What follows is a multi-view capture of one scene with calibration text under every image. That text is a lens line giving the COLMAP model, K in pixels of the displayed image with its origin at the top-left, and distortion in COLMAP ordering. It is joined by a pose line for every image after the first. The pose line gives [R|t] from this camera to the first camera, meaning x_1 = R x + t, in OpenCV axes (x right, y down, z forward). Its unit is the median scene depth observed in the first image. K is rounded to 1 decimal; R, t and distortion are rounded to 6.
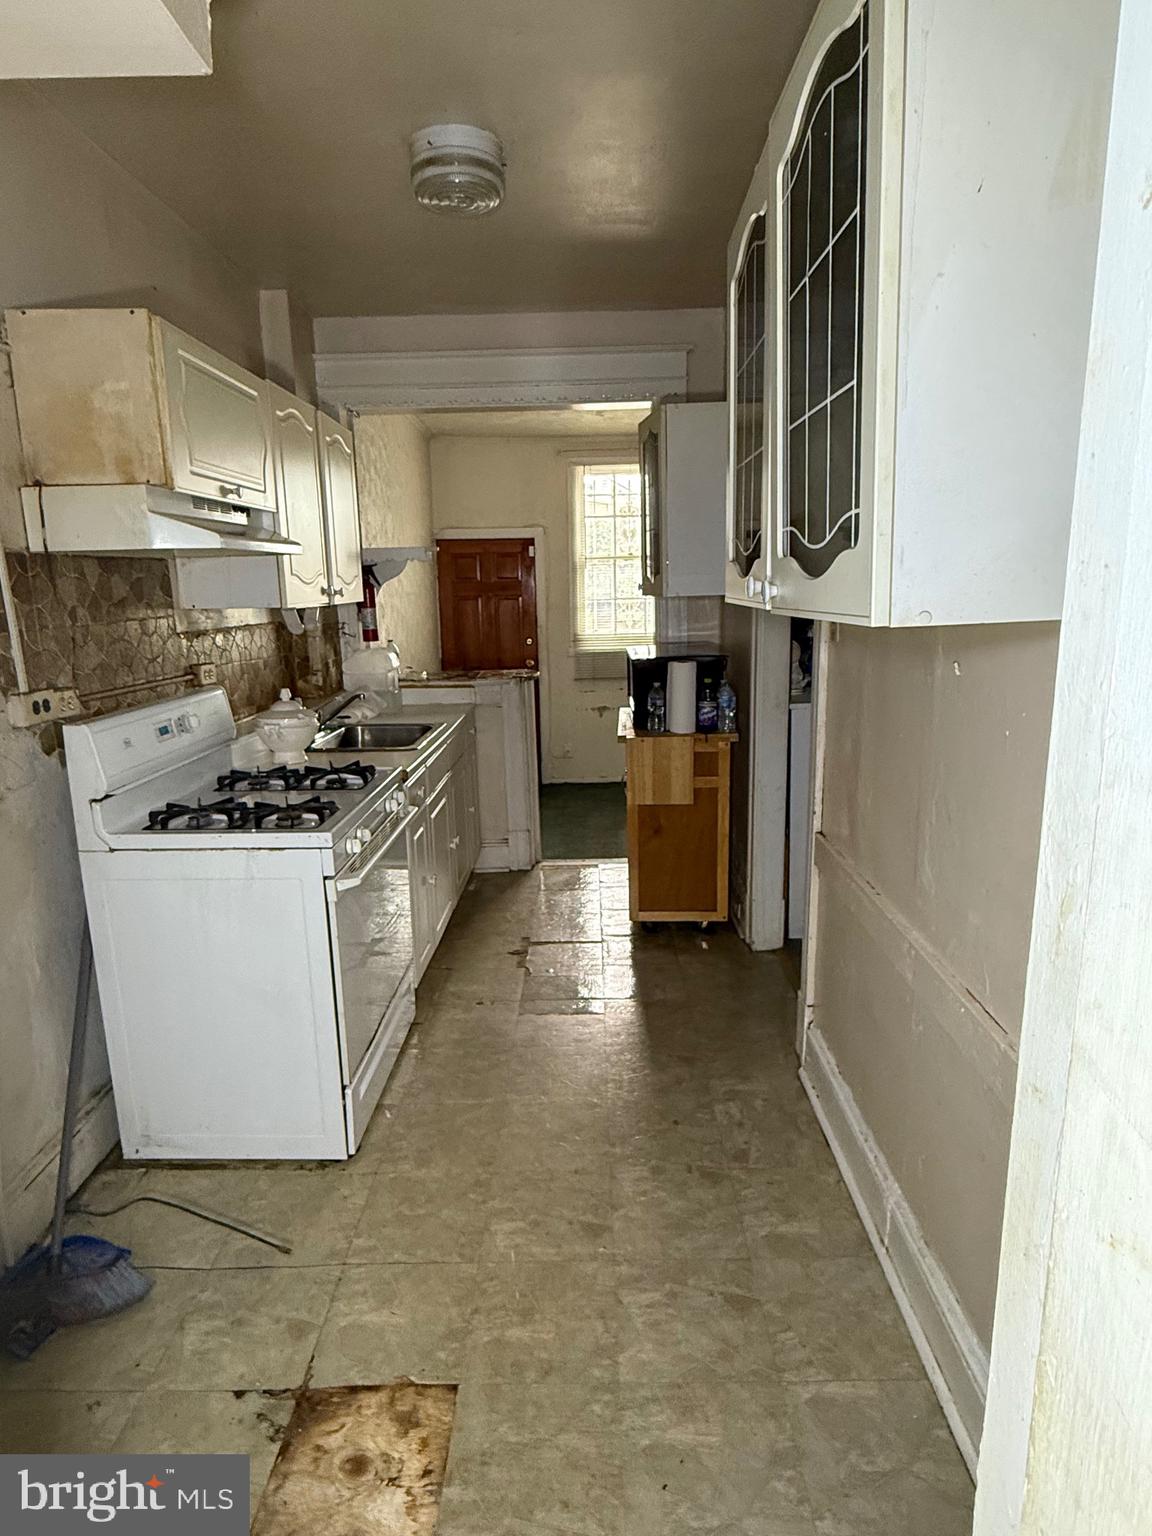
lens RADIAL K [[907.6, 0, 572.6], [0, 907.6, 767.1], [0, 0, 1]] dist [-0.000933, 0.000065]
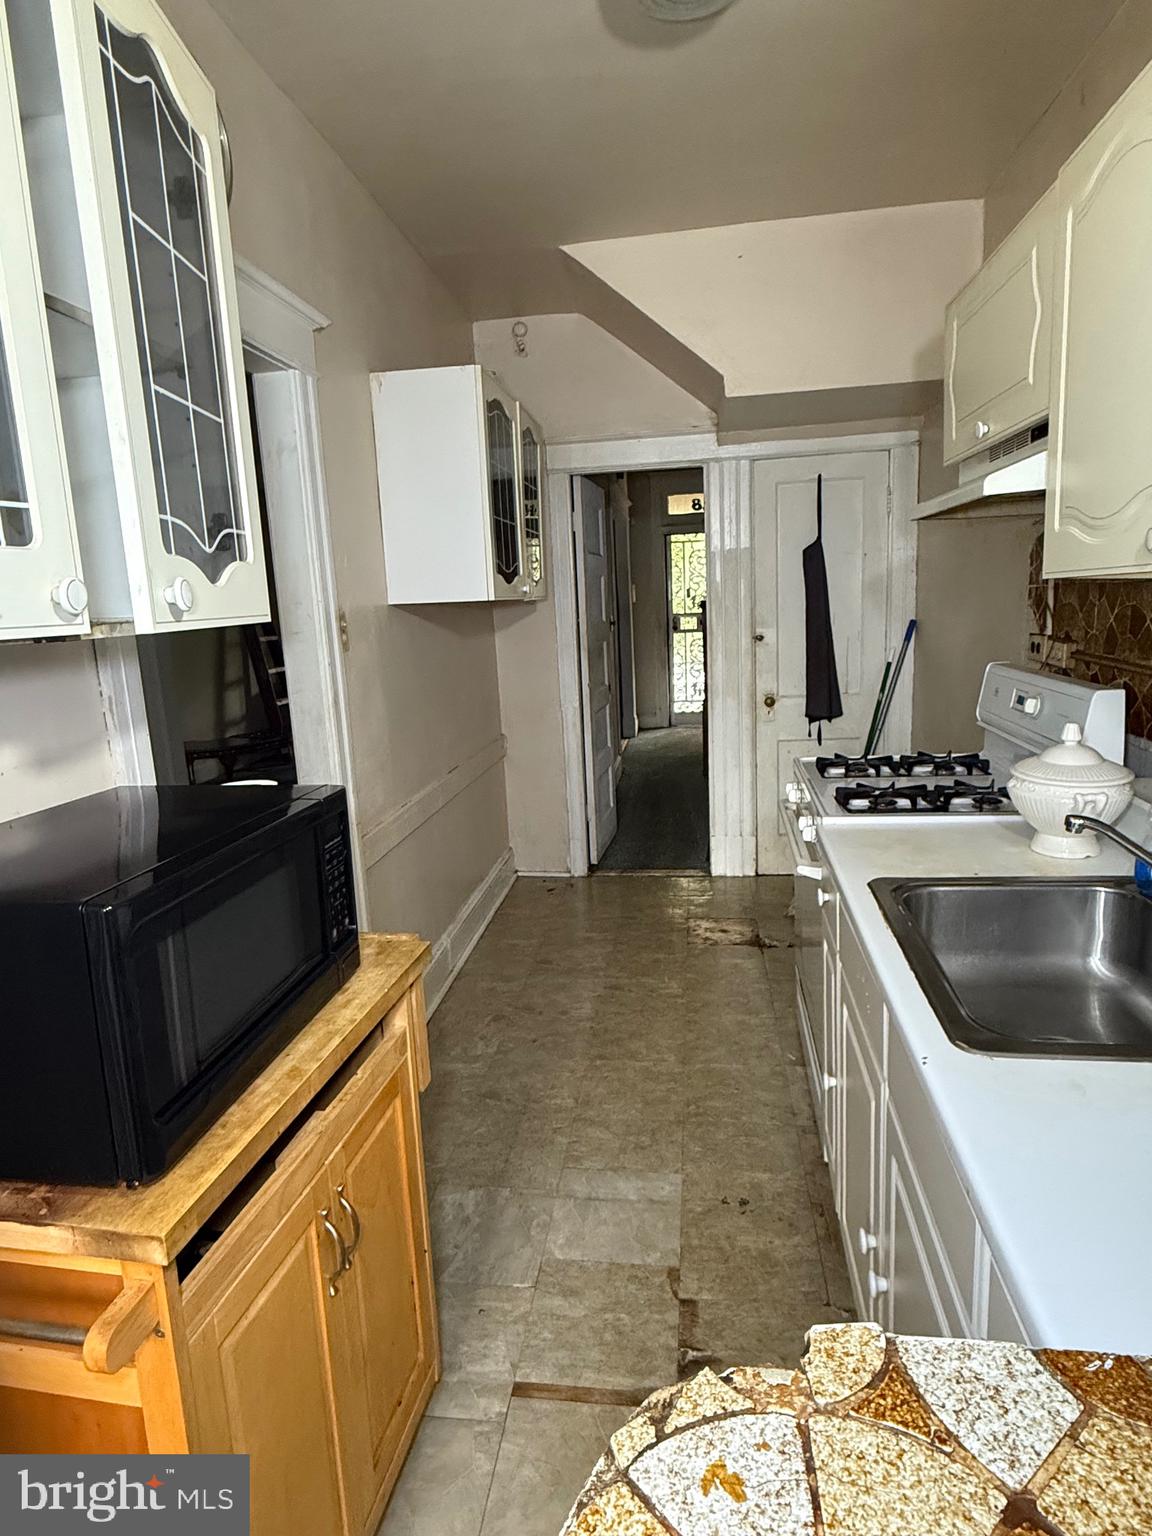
lens RADIAL K [[907.6, 0, 572.6], [0, 907.6, 767.1], [0, 0, 1]] dist [-0.000933, 0.000065]
pose [[-0.990851, 0.047221, 0.126428, -0.122168], [0.092103, 0.921326, 0.377725, -0.456464], [-0.098645, 0.385914, -0.917246, 2.337793]]
